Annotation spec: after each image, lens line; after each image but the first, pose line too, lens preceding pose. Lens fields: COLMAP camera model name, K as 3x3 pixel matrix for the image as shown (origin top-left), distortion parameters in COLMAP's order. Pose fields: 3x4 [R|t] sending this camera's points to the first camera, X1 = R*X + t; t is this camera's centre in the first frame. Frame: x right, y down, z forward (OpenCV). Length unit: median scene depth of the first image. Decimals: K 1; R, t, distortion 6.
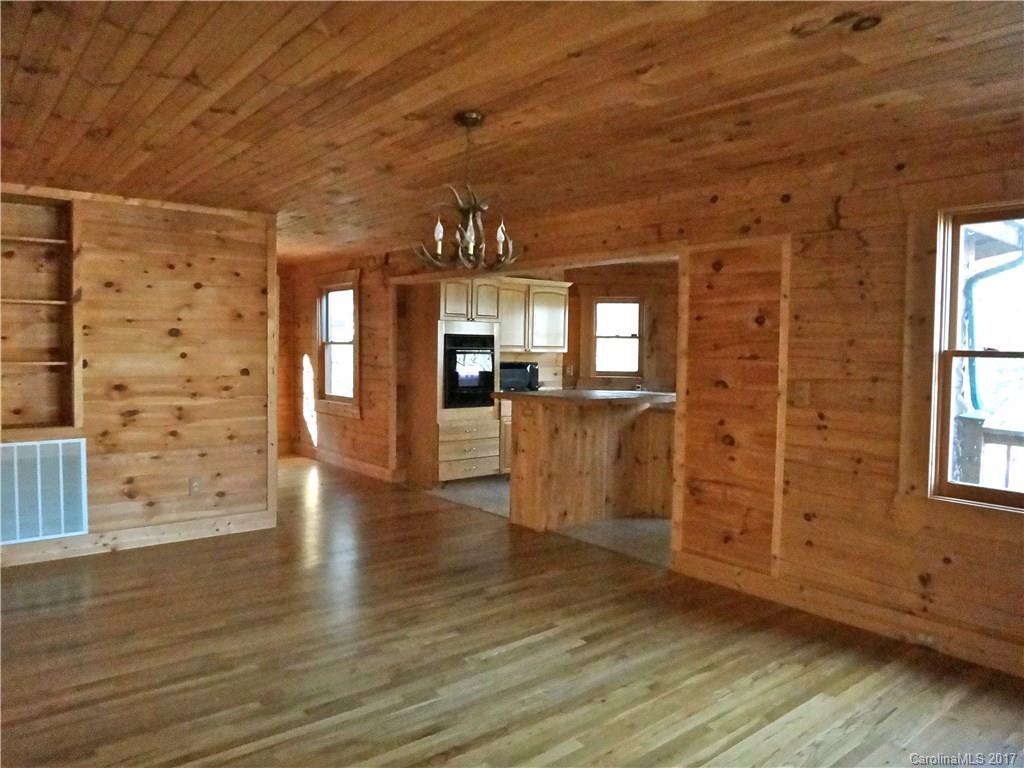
lens RADIAL K [[724.2, 0, 512.0], [0, 724.2, 384.0], [0, 0, 1]] dist [-0.046190, 0.000334]
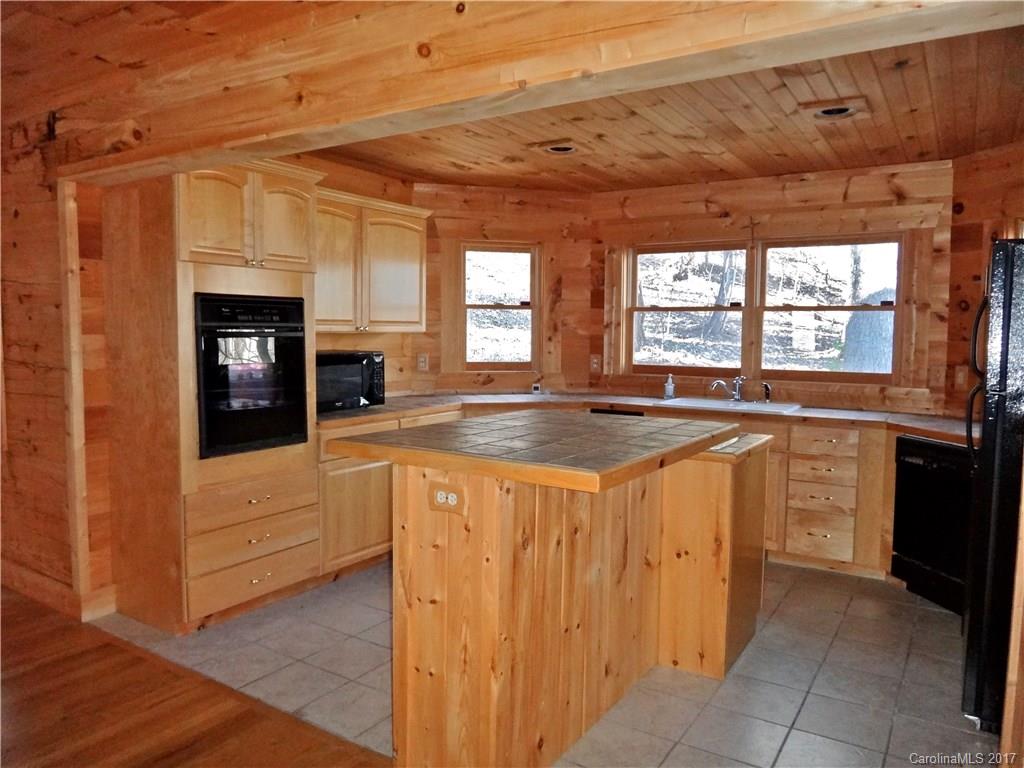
lens RADIAL K [[724.2, 0, 512.0], [0, 724.2, 384.0], [0, 0, 1]] dist [-0.046190, 0.000334]
pose [[0.950917, -0.029445, 0.308042, -0.036698], [0.020918, 0.999302, 0.030947, -0.018927], [-0.308739, -0.022984, 0.950869, 0.432480]]
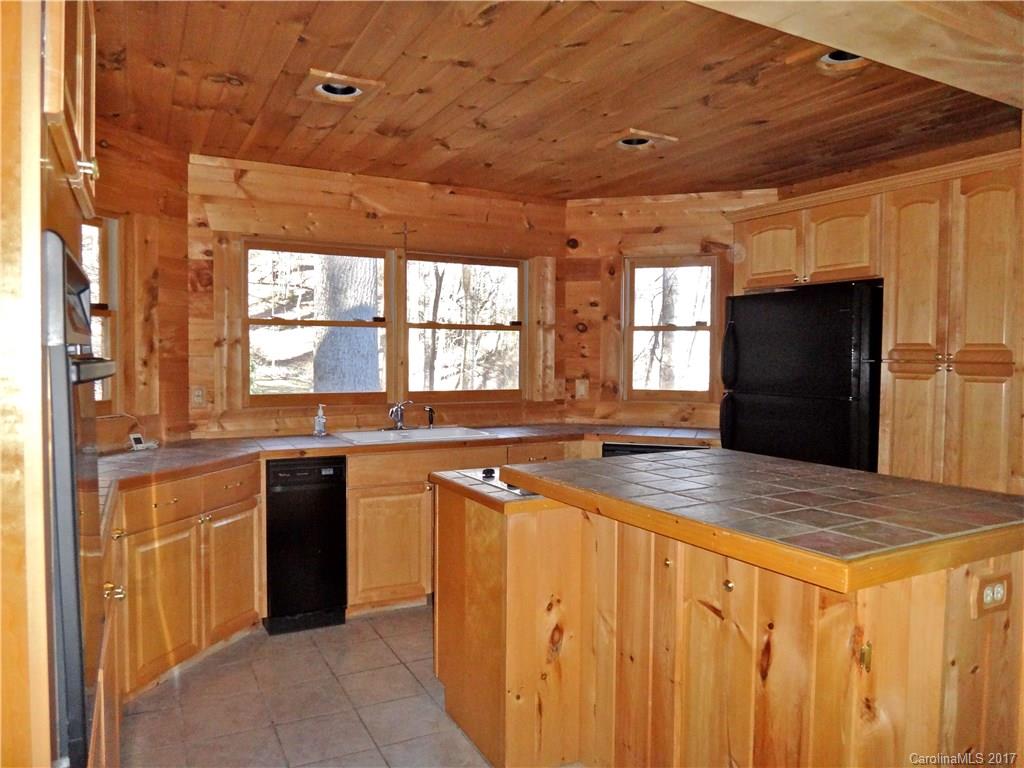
lens RADIAL K [[724.2, 0, 512.0], [0, 724.2, 384.0], [0, 0, 1]] dist [-0.046190, 0.000334]
pose [[0.210156, -0.056454, 0.976037, -0.168910], [0.046208, 0.997789, 0.047763, -0.036503], [-0.976575, 0.035063, 0.212300, 0.741171]]
